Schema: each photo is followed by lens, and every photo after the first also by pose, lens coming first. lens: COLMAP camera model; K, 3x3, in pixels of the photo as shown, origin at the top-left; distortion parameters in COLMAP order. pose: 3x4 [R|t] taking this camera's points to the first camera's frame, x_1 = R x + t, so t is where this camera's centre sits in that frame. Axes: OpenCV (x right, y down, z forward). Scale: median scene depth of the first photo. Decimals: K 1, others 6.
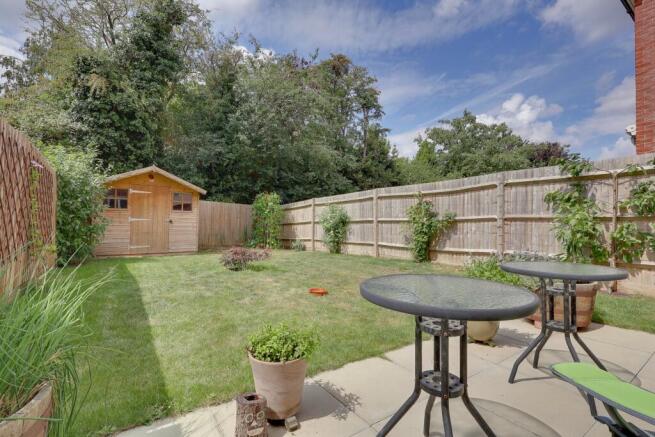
lens RADIAL K [[300.9, 0, 325.5], [0, 300.9, 217.4], [0, 0, 1]] dist [0.000918, -0.001032]
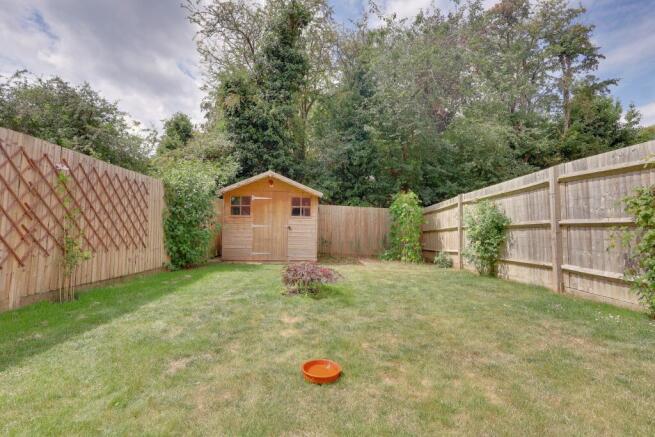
lens RADIAL K [[300.9, 0, 327.5], [0, 300.9, 217.3], [0, 0, 1]] dist [0.000918, -0.001032]
pose [[0.825563, -0.024138, -0.563793, 0.108486], [0.010198, 0.999560, -0.027860, 0.007703], [0.564217, 0.017251, 0.825446, 0.258060]]
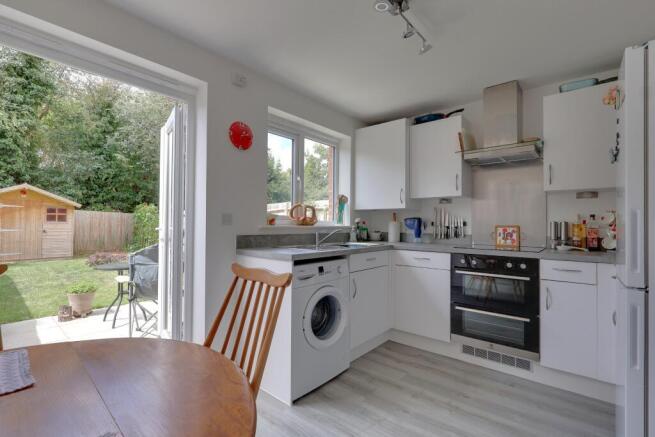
lens RADIAL K [[300.9, 0, 327.0], [0, 300.9, 219.8], [0, 0, 1]] dist [0.000918, -0.001032]
pose [[0.965238, 0.001093, 0.261371, 0.207595], [-0.003239, 0.999965, 0.007779, -0.038415], [-0.261354, -0.008355, 0.965207, -0.356783]]
